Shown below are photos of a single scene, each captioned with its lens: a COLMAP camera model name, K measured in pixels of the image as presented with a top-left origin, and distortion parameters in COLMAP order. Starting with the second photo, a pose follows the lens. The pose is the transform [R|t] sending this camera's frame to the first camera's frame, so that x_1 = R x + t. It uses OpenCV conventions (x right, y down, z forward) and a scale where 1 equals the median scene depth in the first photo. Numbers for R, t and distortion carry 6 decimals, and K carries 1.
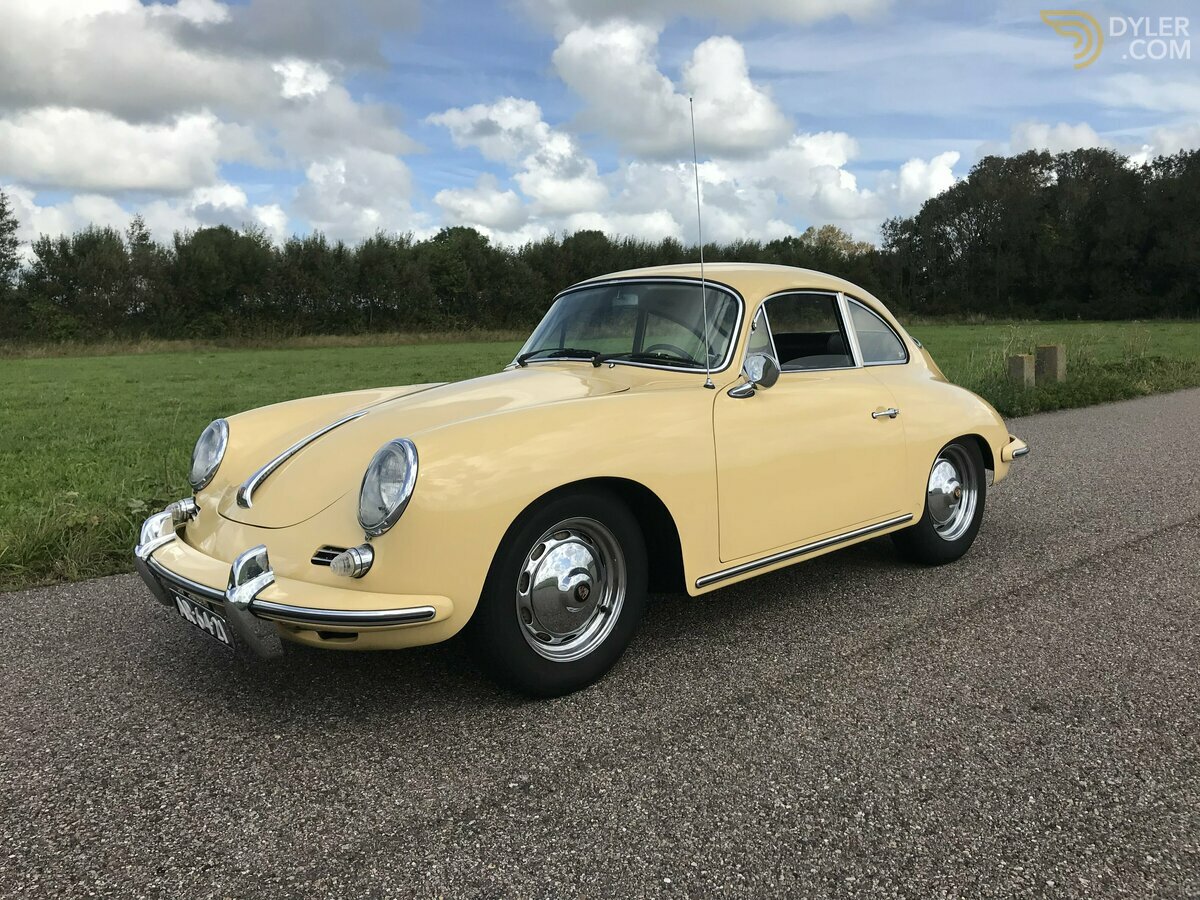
lens RADIAL K [[980.1, 0, 595.7], [0, 980.1, 458.3], [0, 0, 1]] dist [0.003222, 0.007159]
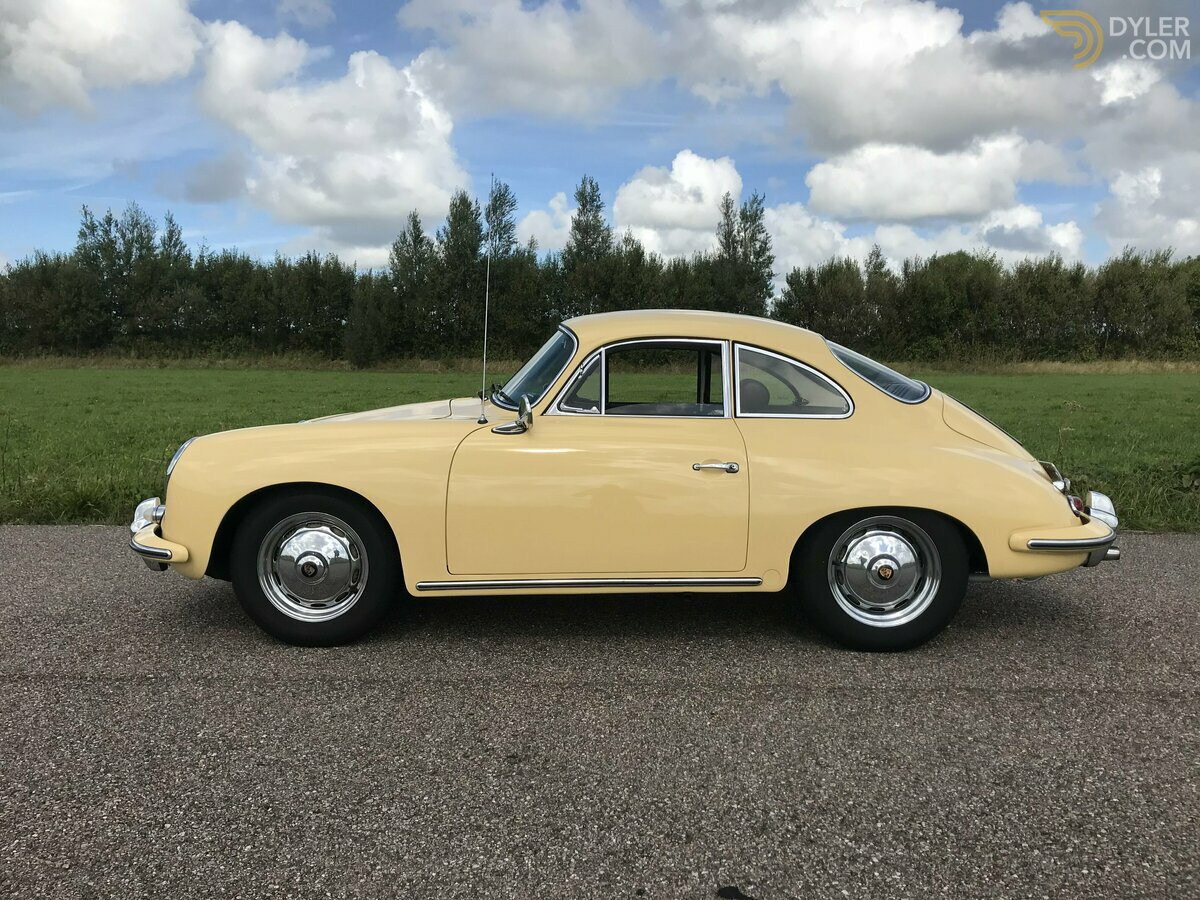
lens RADIAL K [[980.1, 0, 595.7], [0, 980.1, 458.3], [0, 0, 1]] dist [0.003222, 0.007159]
pose [[0.732535, 0.096361, -0.673875, 1.051125], [-0.111589, 0.993537, 0.020769, -0.074773], [0.671521, 0.059983, 0.738554, 0.261093]]
